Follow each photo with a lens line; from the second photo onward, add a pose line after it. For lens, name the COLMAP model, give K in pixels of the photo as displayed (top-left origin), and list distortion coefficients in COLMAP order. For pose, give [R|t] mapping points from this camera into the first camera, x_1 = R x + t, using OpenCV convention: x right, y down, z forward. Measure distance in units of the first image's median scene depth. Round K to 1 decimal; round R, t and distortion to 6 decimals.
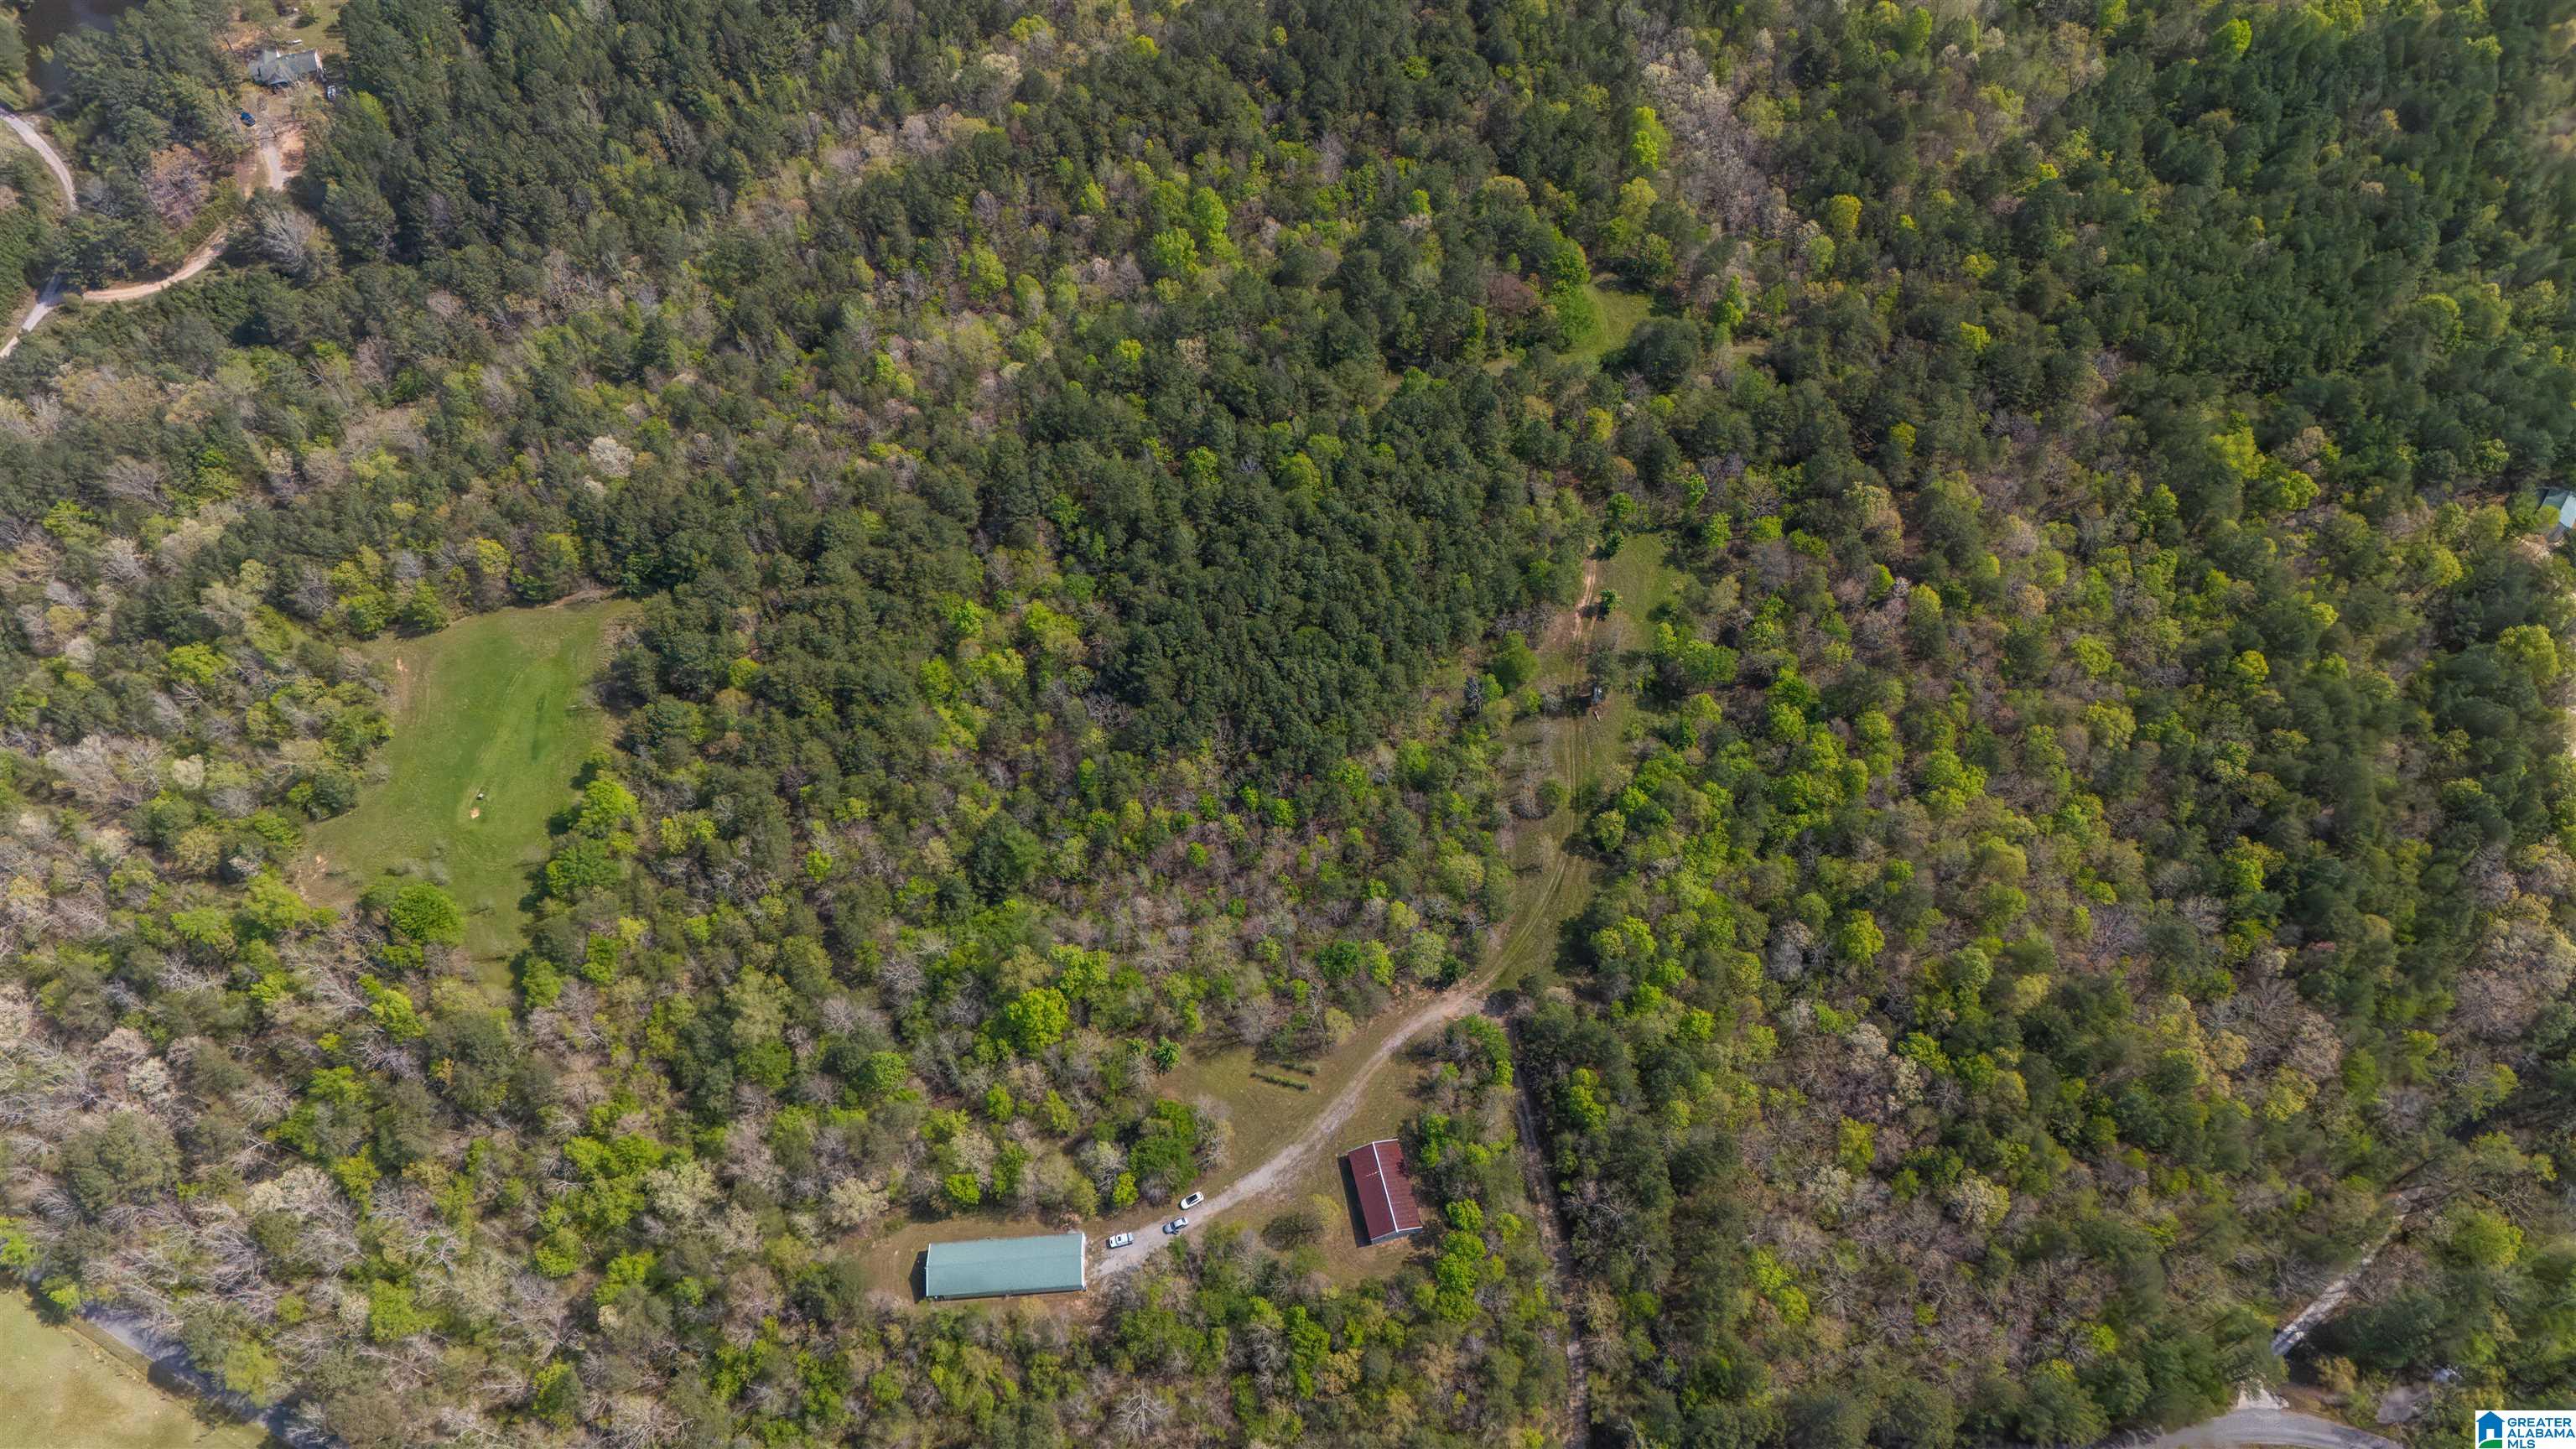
lens RADIAL K [[1892.5, 0, 1293.9], [0, 1892.5, 715.3], [0, 0, 1]] dist [0.076912, -0.082230]
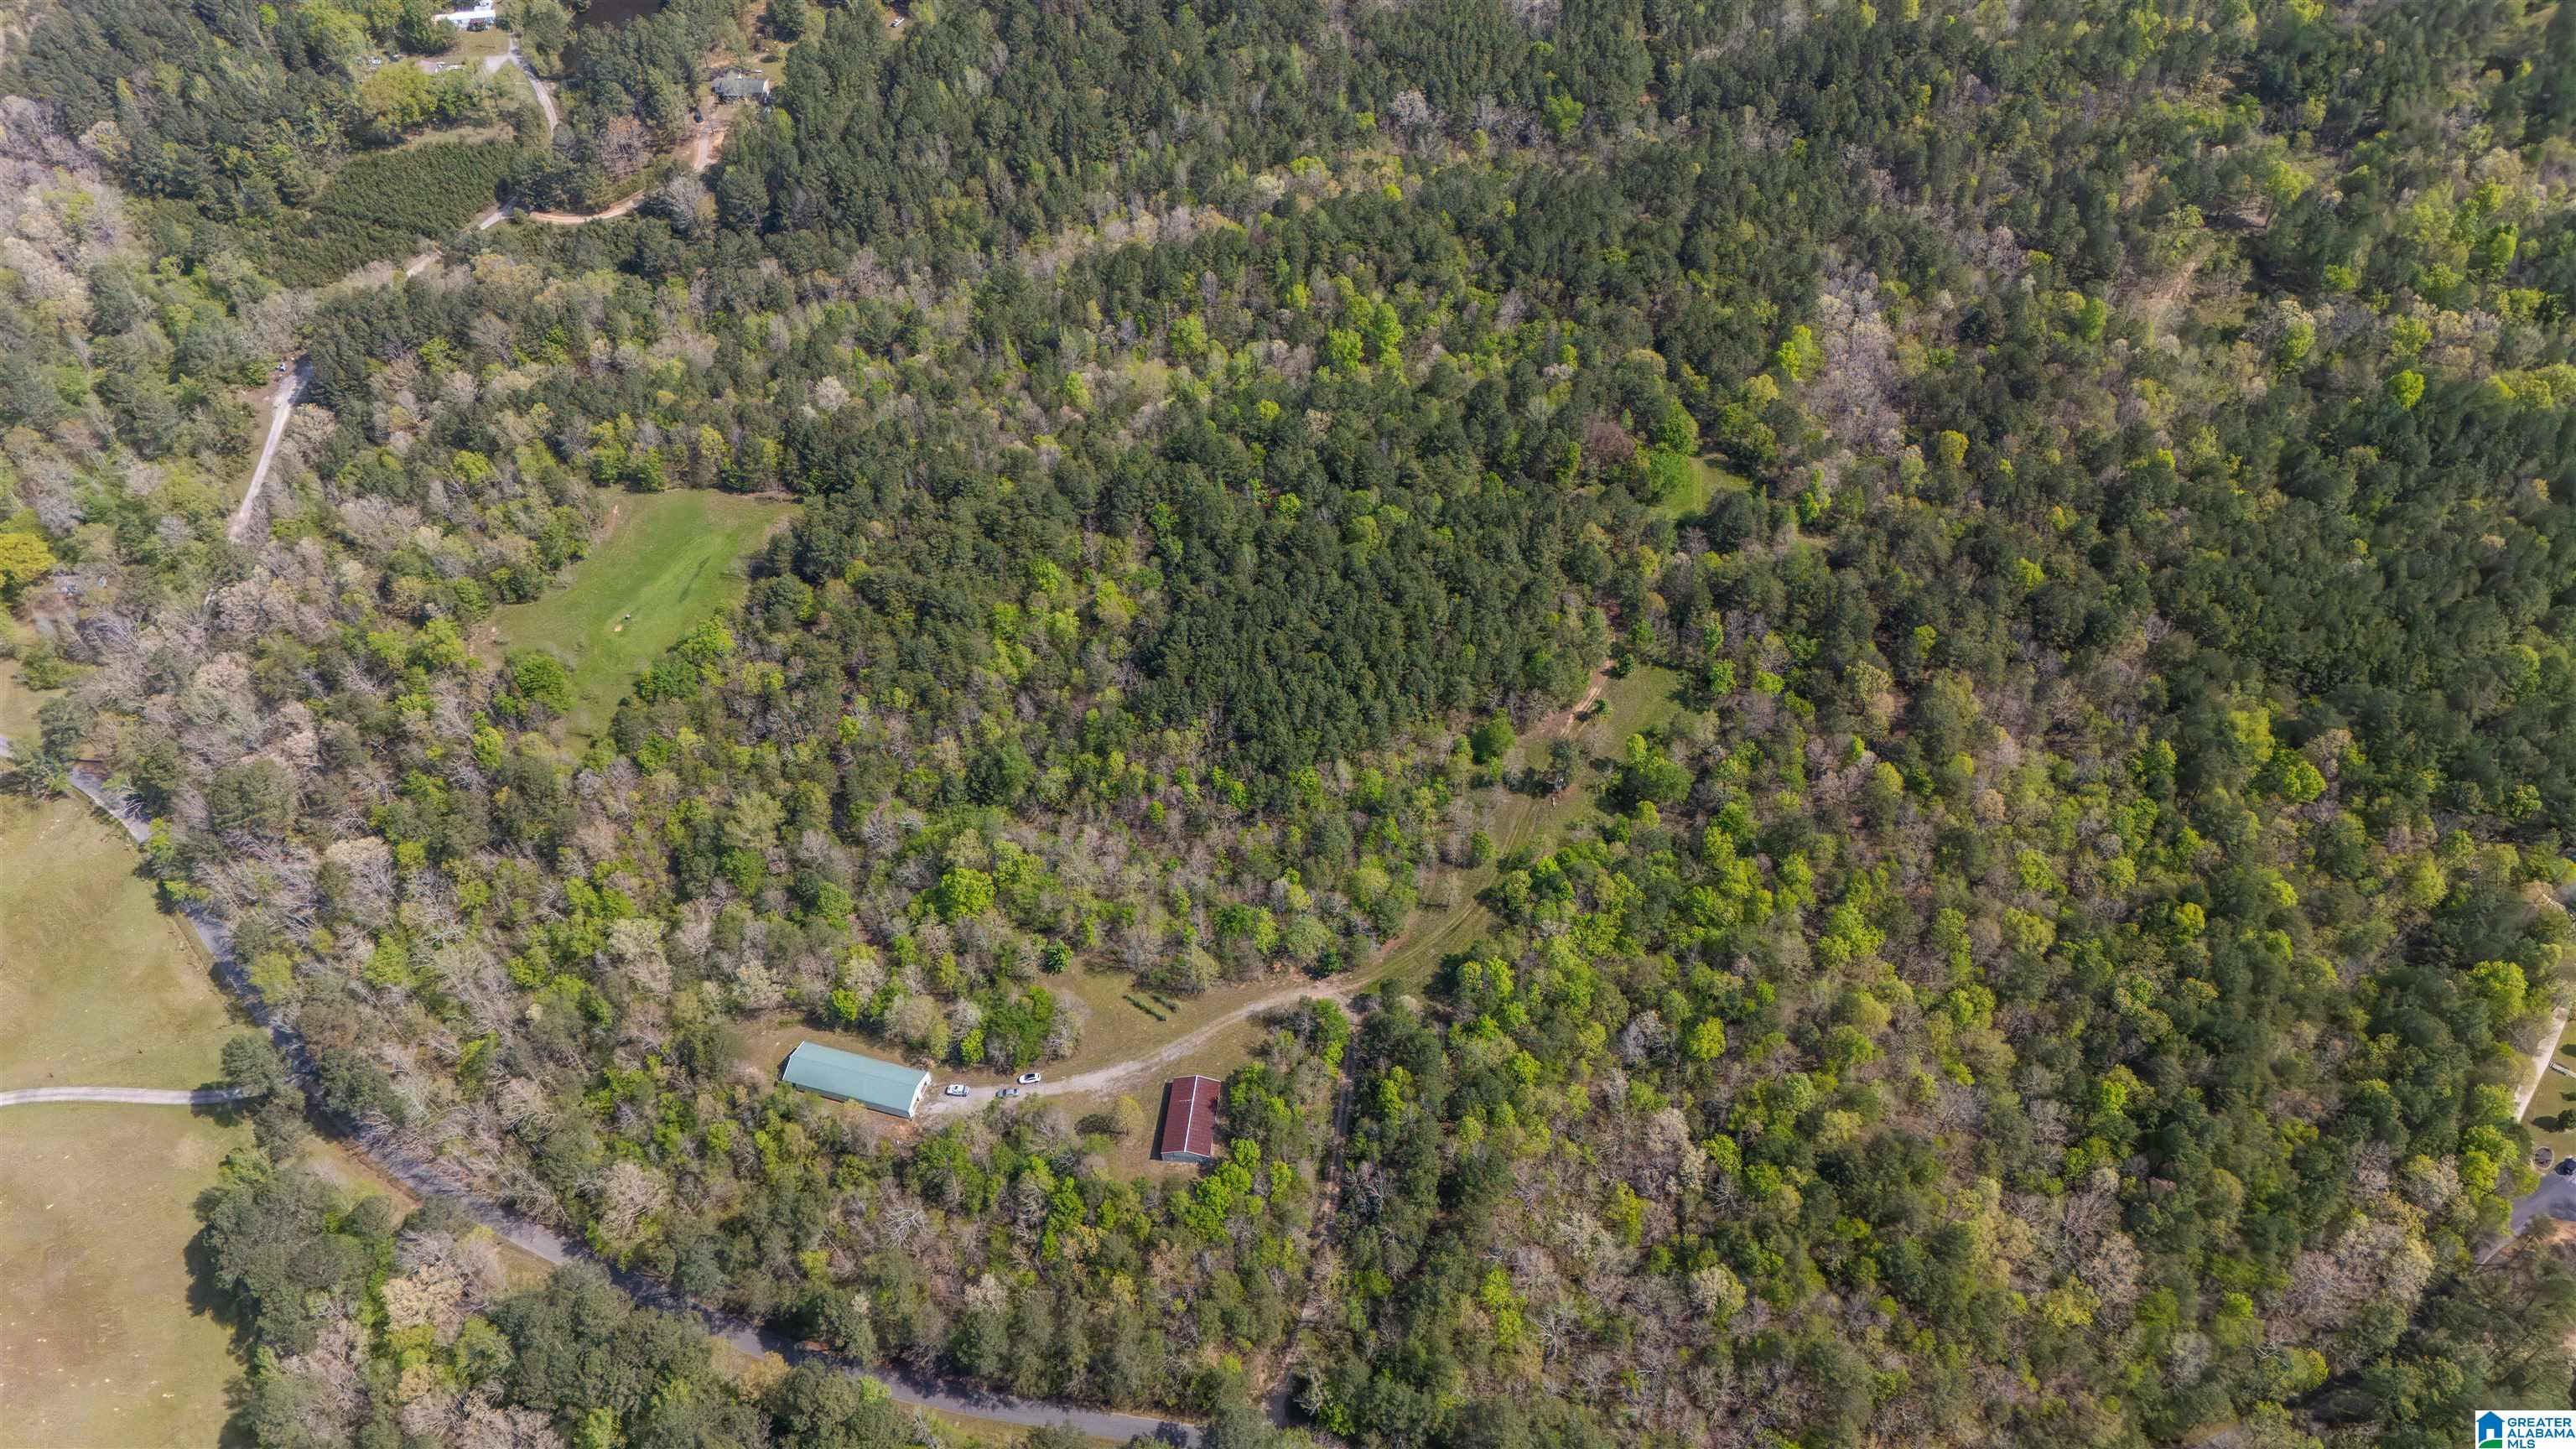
lens RADIAL K [[1892.5, 0, 1293.9], [0, 1892.5, 715.3], [0, 0, 1]] dist [0.076912, -0.082230]
pose [[0.941069, 0.255428, -0.221689, 0.256339], [-0.286836, 0.950054, -0.122974, 0.132639], [0.179206, 0.179316, 0.967332, -0.073369]]
